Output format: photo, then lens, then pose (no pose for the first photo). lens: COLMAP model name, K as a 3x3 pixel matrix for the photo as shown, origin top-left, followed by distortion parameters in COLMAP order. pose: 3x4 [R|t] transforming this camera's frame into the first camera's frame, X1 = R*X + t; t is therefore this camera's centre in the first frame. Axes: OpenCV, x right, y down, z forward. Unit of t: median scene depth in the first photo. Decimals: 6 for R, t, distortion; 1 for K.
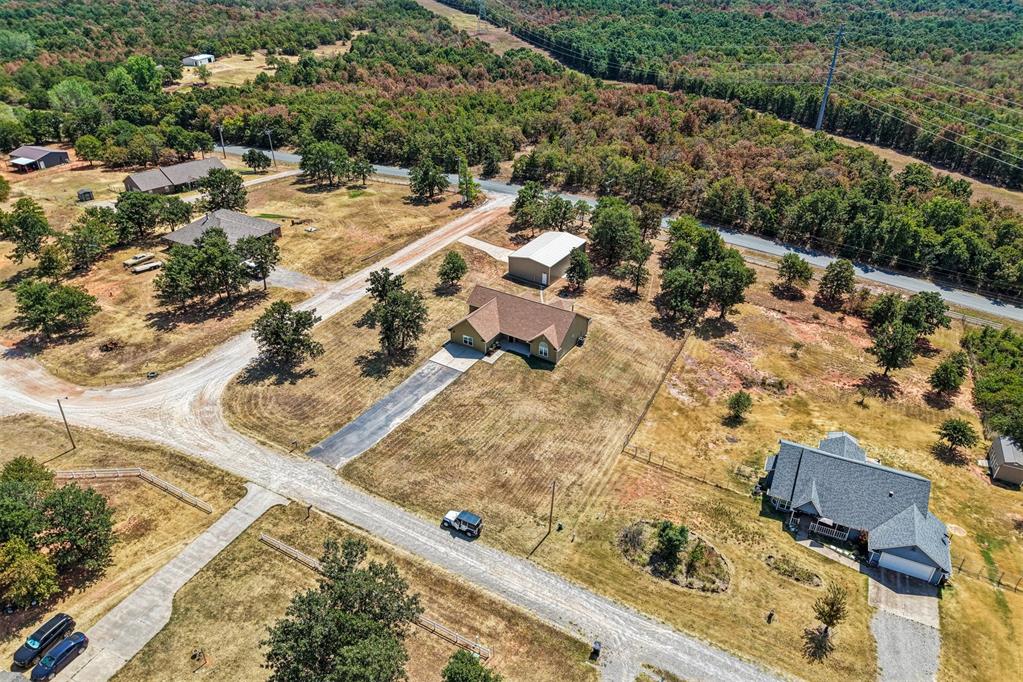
lens RADIAL K [[683.1, 0, 514.0], [0, 683.1, 341.9], [0, 0, 1]] dist [0.002423, -0.005067]
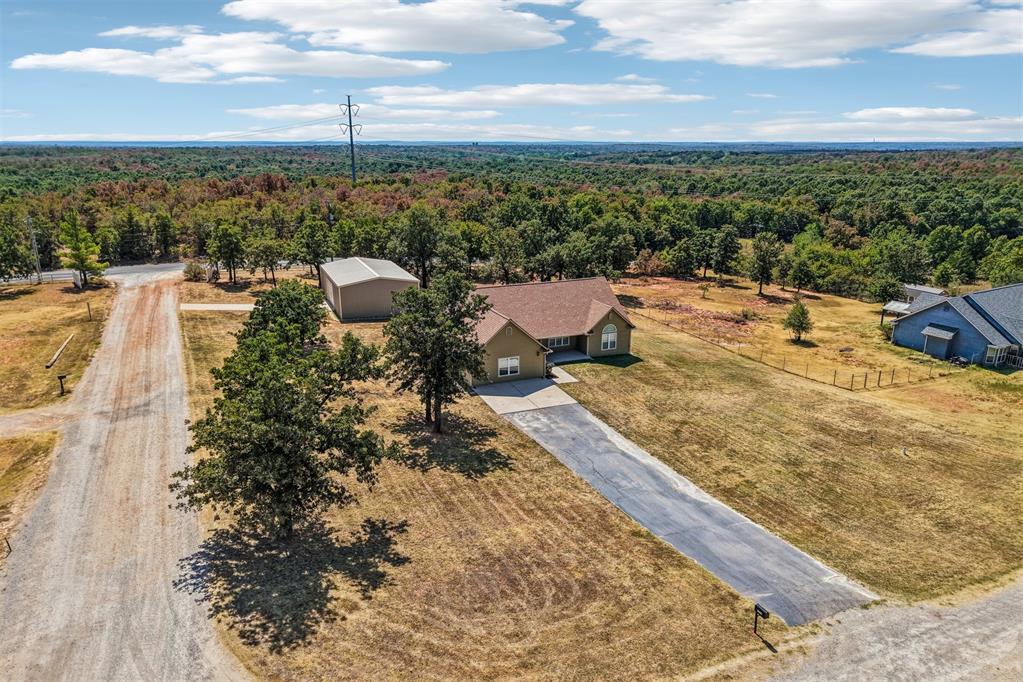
lens RADIAL K [[686.9, 0, 506.2], [0, 686.9, 342.2], [0, 0, 1]] dist [-0.006480, 0.001741]
pose [[0.590515, -0.233984, 0.772362, -0.514611], [0.415751, 0.908478, -0.042646, 0.003112], [-0.691695, 0.346294, 0.633749, 0.733055]]
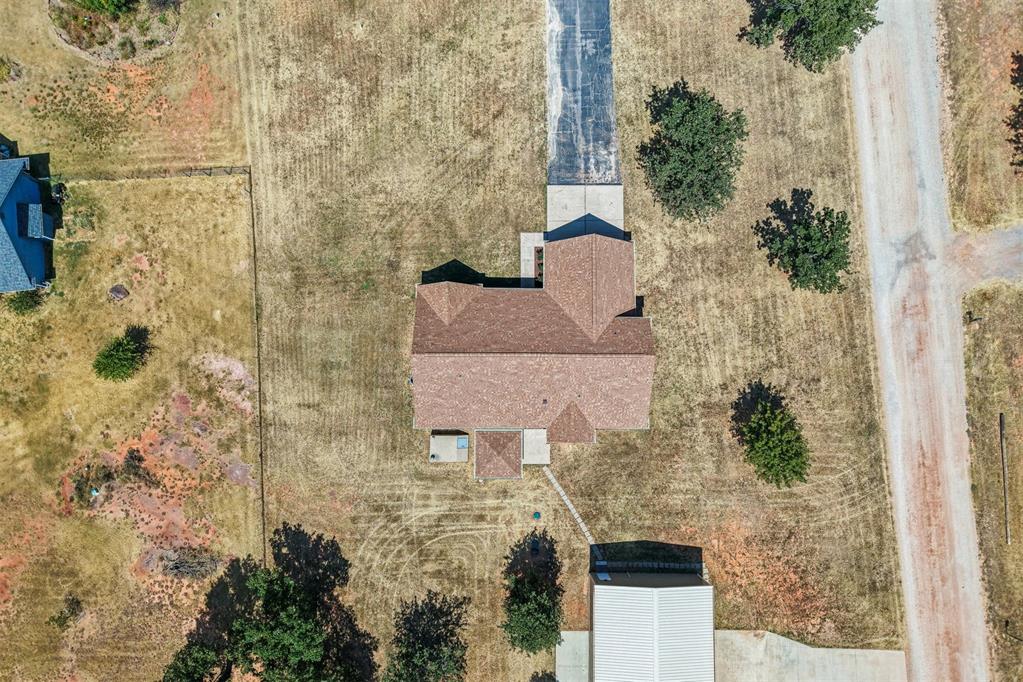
lens RADIAL K [[686.9, 0, 506.2], [0, 686.9, 342.2], [0, 0, 1]] dist [-0.006480, 0.001741]
pose [[-0.855372, 0.513858, -0.065483, 0.067157], [-0.285304, -0.361819, 0.887518, -0.538733], [0.432365, 0.777841, 0.456096, 0.863939]]
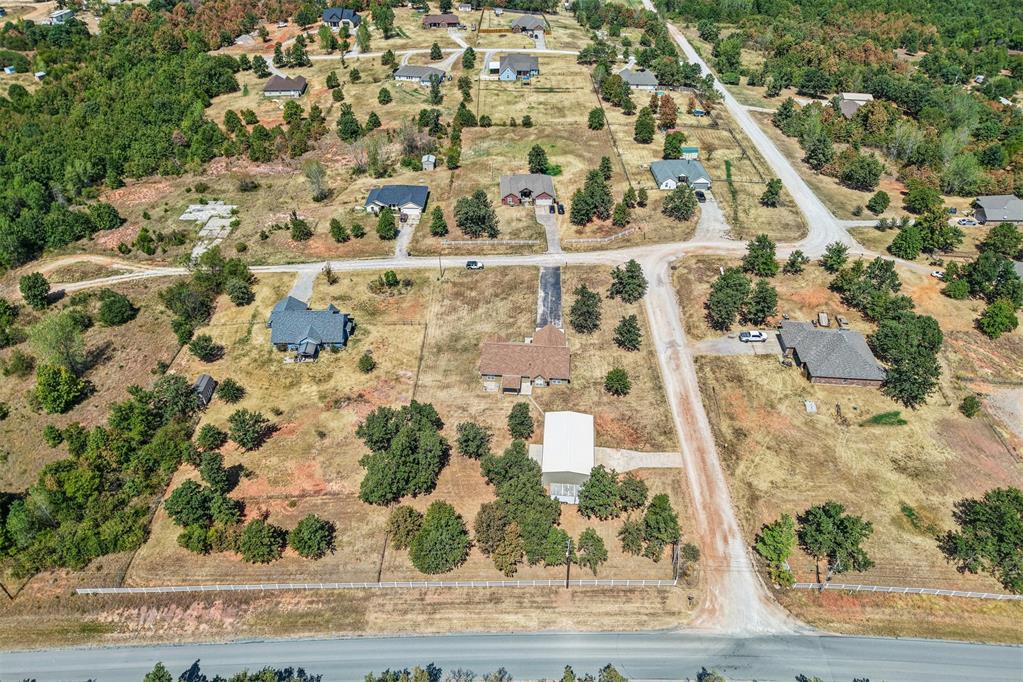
lens RADIAL K [[683.1, 0, 514.0], [0, 683.1, 341.9], [0, 0, 1]] dist [0.002423, -0.005067]
pose [[-0.891587, 0.257735, -0.372350, 0.597518], [-0.247410, 0.411442, 0.877214, -1.380096], [0.379290, 0.874236, -0.303070, 1.562636]]
